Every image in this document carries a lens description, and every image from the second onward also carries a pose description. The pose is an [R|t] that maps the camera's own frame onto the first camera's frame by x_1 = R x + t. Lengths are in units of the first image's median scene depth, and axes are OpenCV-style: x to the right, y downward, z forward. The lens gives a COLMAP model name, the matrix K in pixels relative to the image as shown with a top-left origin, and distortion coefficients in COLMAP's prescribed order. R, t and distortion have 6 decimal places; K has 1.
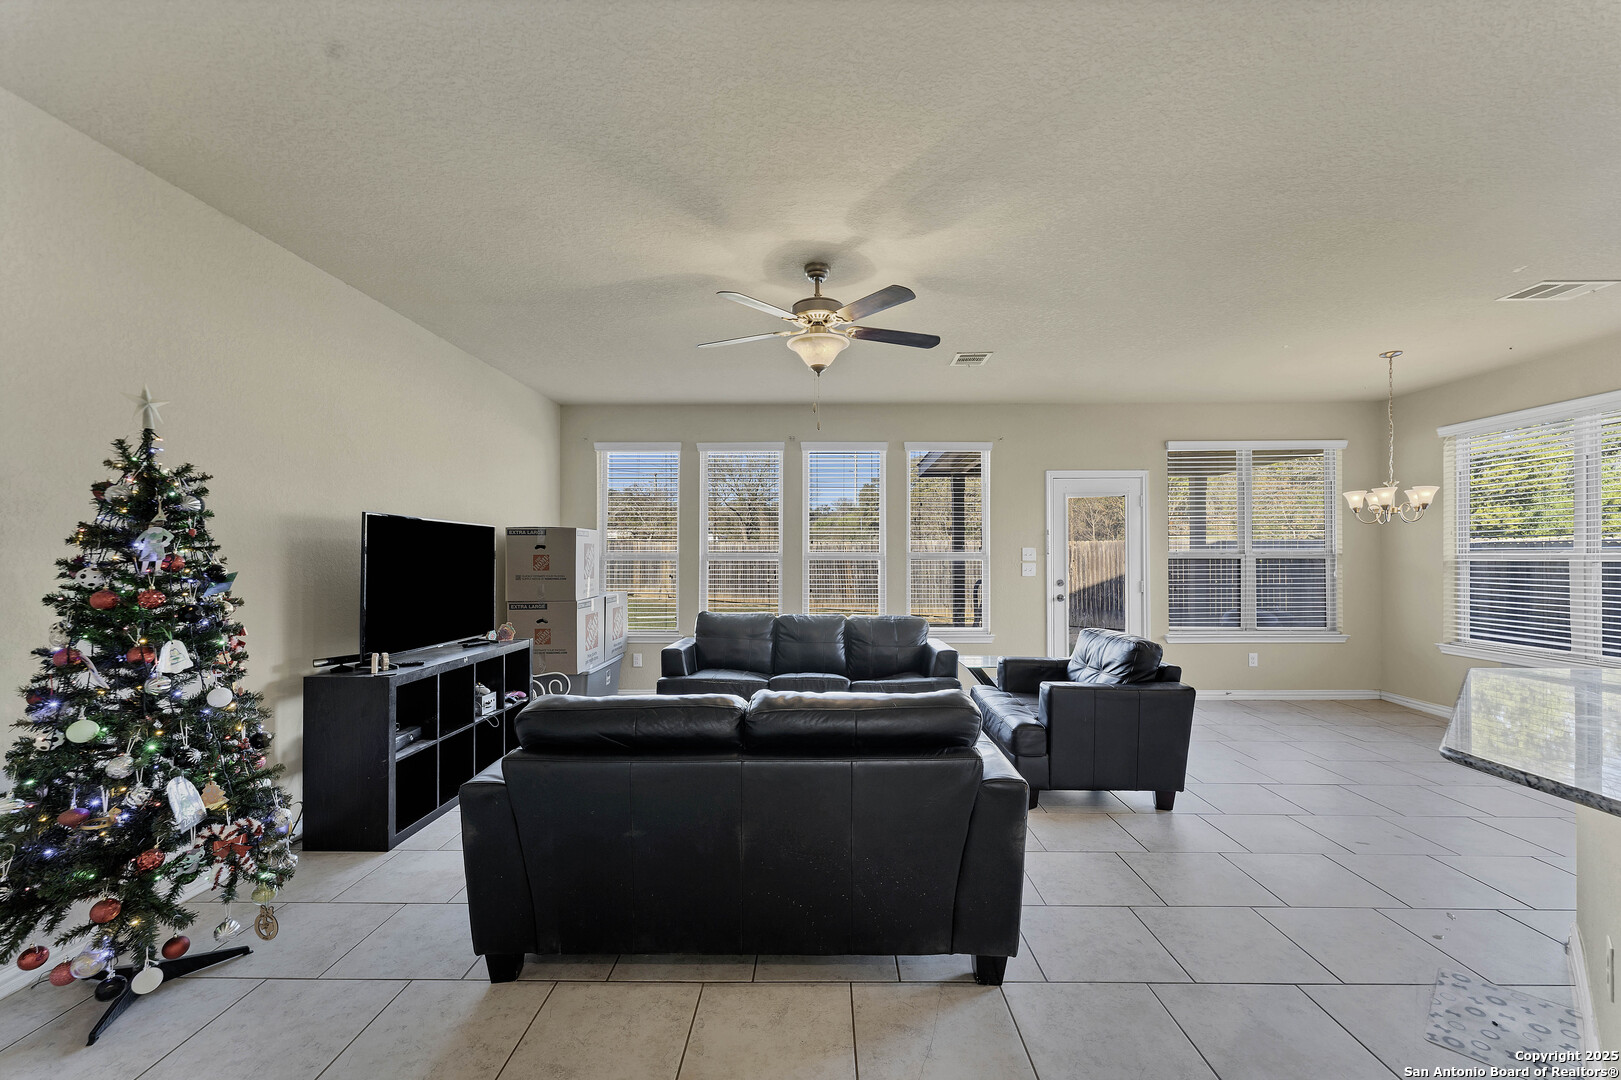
lens RADIAL K [[666.7, 0, 819.6], [0, 666.7, 552.5], [0, 0, 1]] dist [0.001580, -0.000351]
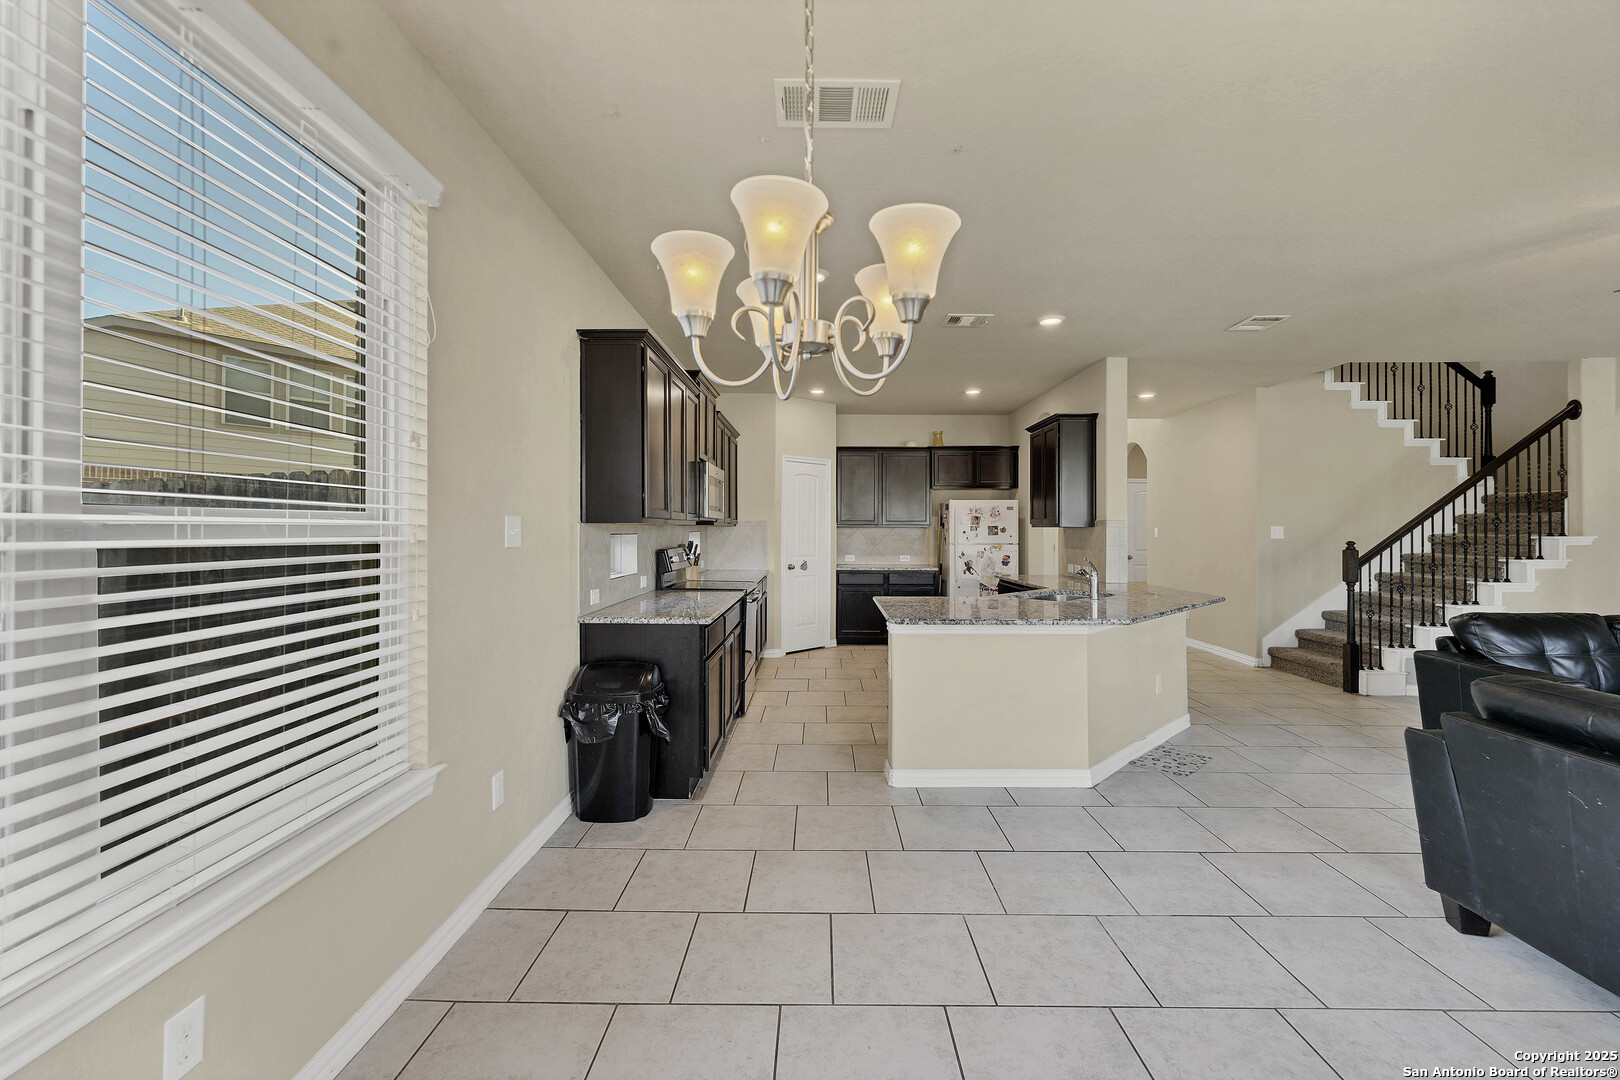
lens RADIAL K [[666.3, 0, 814.4], [0, 666.3, 525.9], [0, 0, 1]] dist [0.001580, -0.000351]
pose [[-0.999983, -0.002077, 0.005517, 0.762120], [-0.002153, 0.999903, -0.013759, 0.006697], [-0.005488, -0.013770, -0.999890, 1.105272]]
